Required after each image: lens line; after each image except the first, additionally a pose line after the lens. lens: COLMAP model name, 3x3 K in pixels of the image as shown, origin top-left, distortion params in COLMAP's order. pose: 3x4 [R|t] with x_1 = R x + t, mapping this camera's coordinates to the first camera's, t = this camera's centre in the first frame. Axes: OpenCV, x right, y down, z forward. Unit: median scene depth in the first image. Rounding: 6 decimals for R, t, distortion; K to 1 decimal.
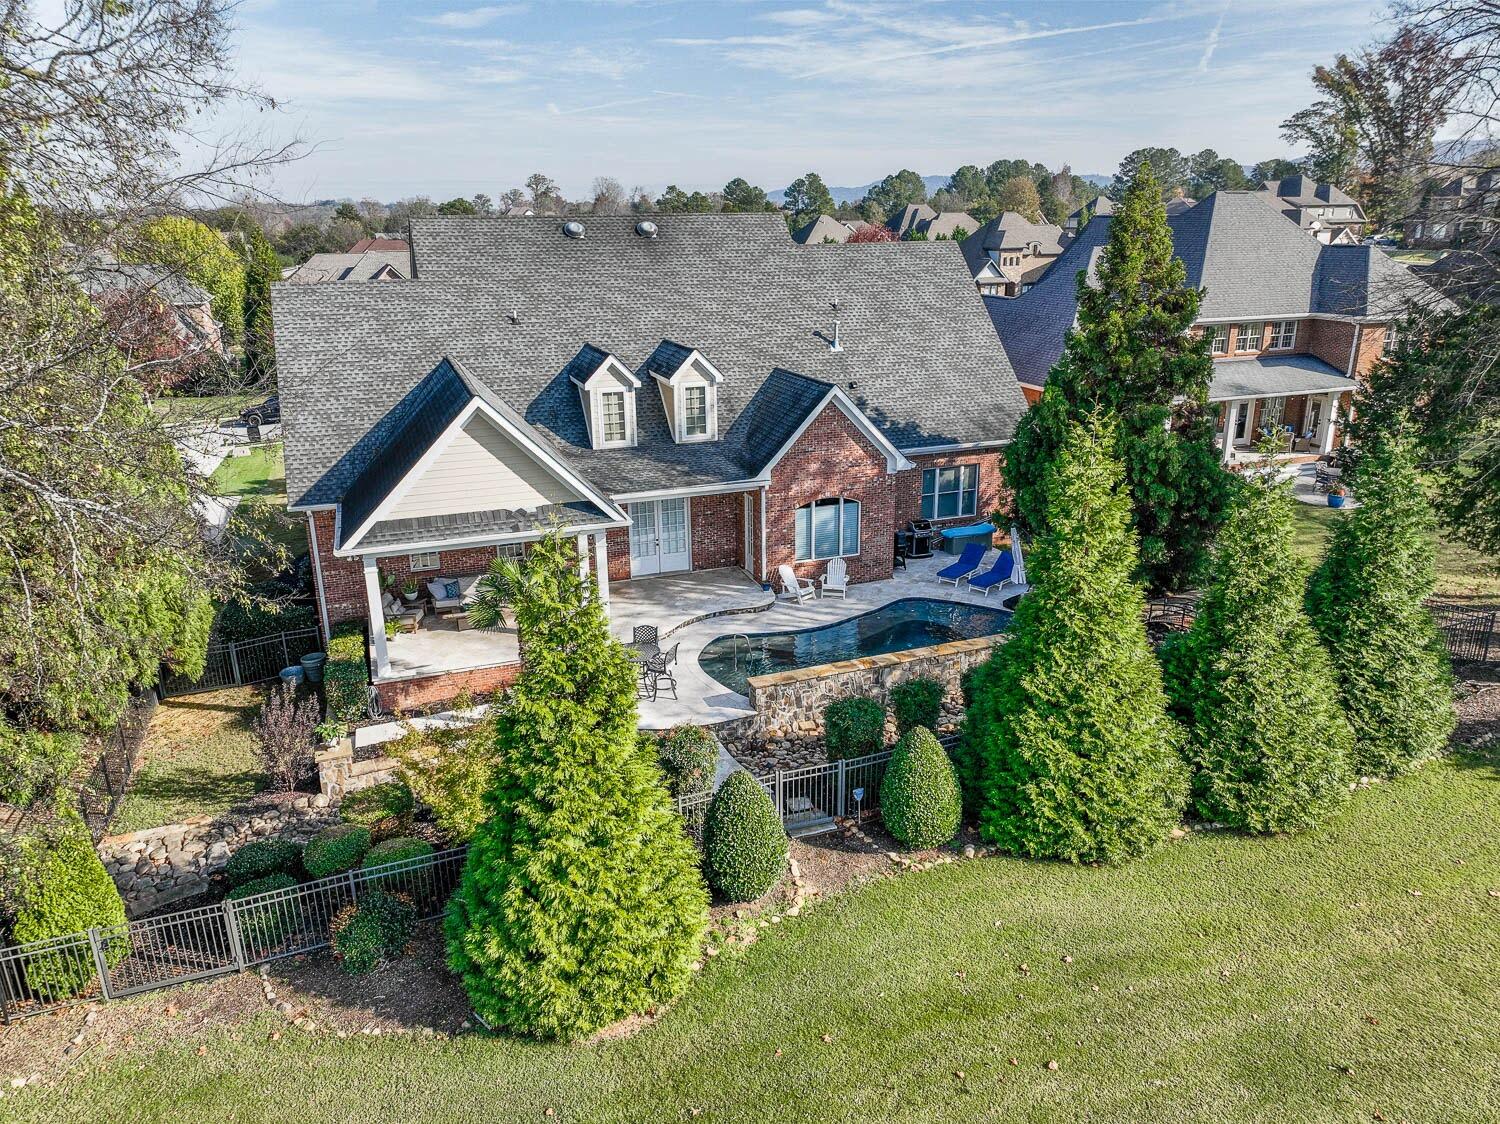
lens RADIAL K [[1045.2, 0, 750.0], [0, 1045.2, 562.0], [0, 0, 1]] dist [0.005433, 0.002174]
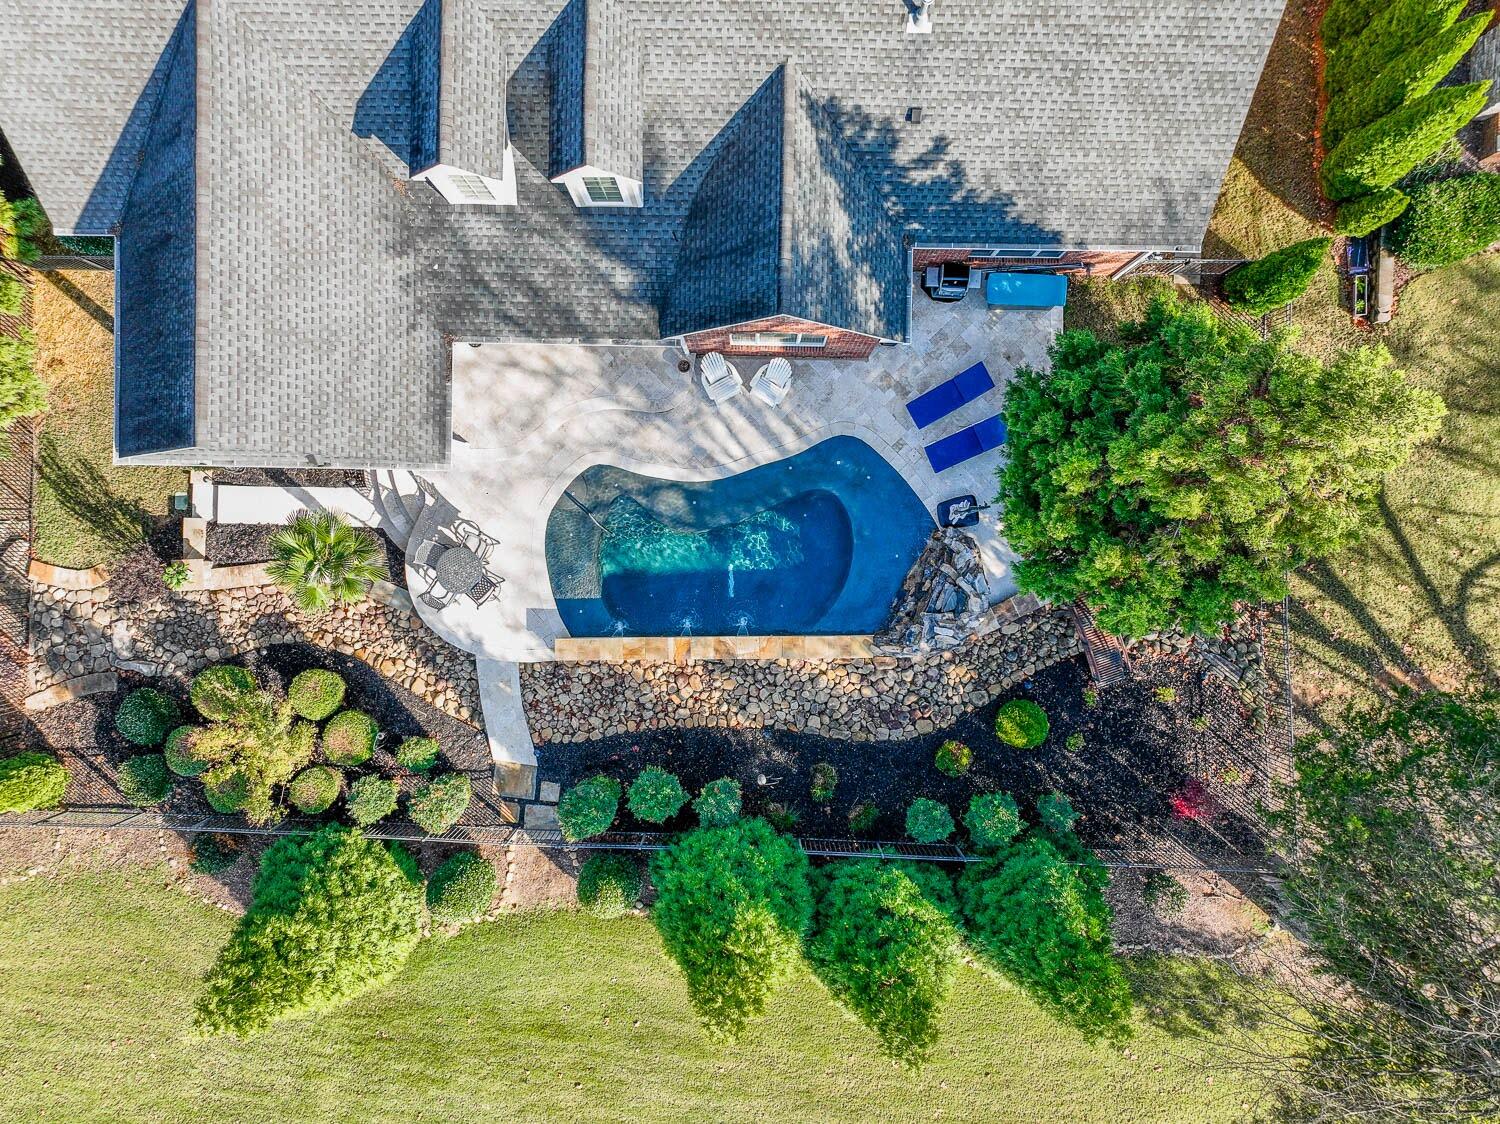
lens RADIAL K [[1045.2, 0, 750.0], [0, 1045.2, 562.0], [0, 0, 1]] dist [0.005433, 0.002174]
pose [[0.934620, 0.355252, 0.016796, 0.102513], [-0.121759, 0.275244, 0.953633, -0.709113], [0.334157, -0.893329, 0.300503, 0.648018]]
